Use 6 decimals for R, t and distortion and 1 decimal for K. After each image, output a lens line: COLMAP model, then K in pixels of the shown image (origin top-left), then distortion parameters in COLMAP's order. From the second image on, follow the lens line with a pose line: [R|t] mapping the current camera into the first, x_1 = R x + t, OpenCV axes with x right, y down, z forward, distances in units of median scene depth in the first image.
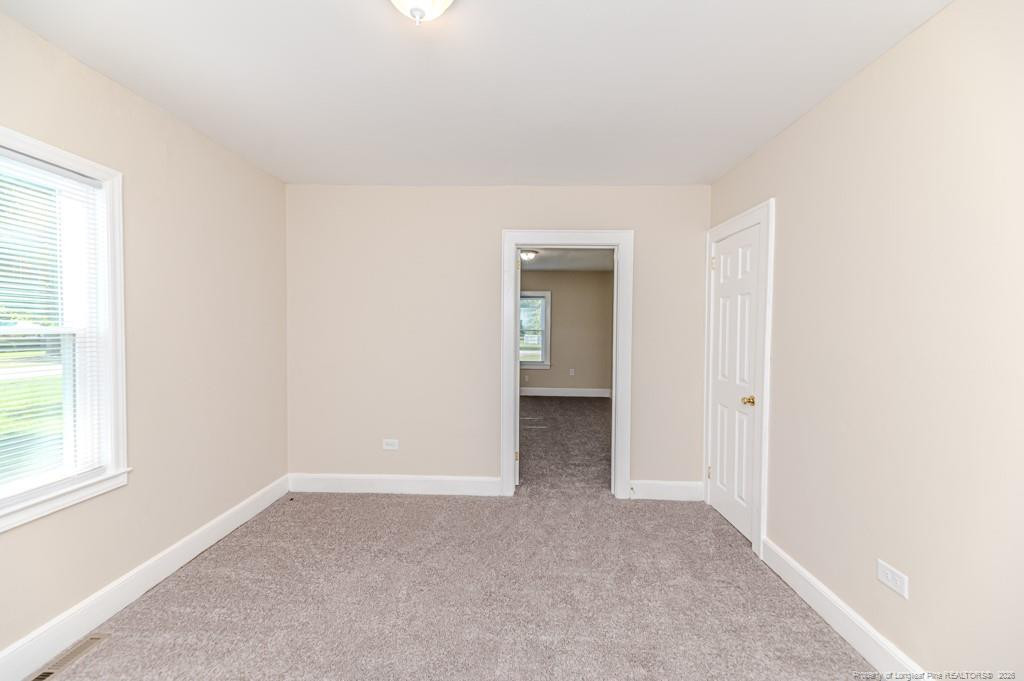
lens RADIAL K [[398.7, 0, 512.0], [0, 398.7, 340.5], [0, 0, 1]] dist [0.017358, -0.005869]
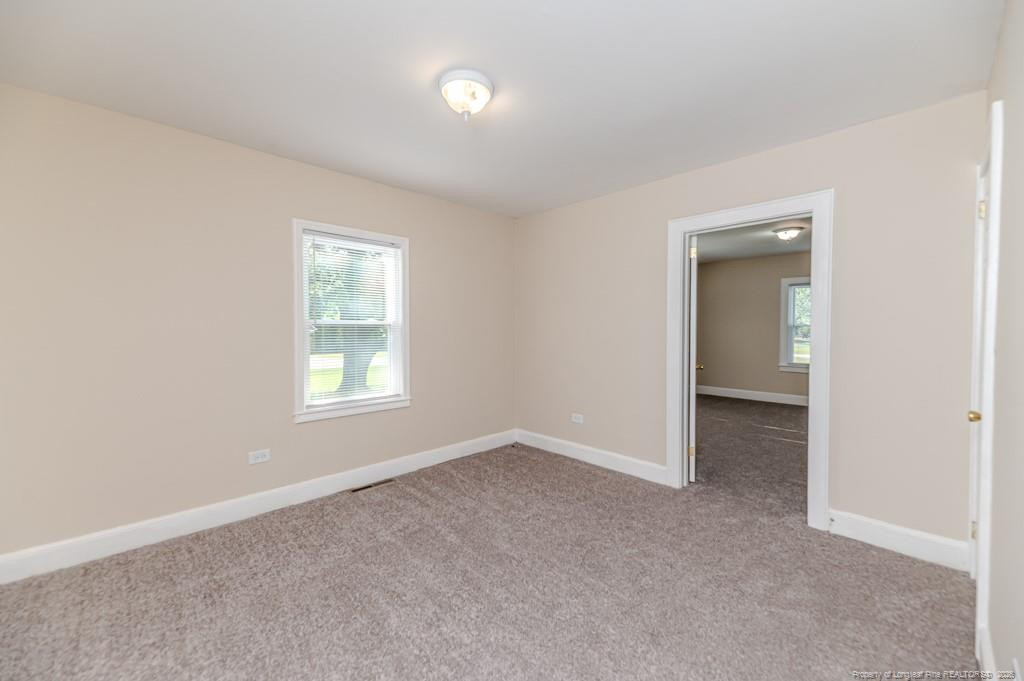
lens RADIAL K [[398.7, 0, 512.0], [0, 398.7, 340.5], [0, 0, 1]] dist [0.017358, -0.005869]
pose [[0.725112, 0.012405, -0.688519, 0.389613], [-0.013297, 0.999904, 0.004012, 0.025698], [0.688502, 0.006245, 0.725207, -0.002757]]
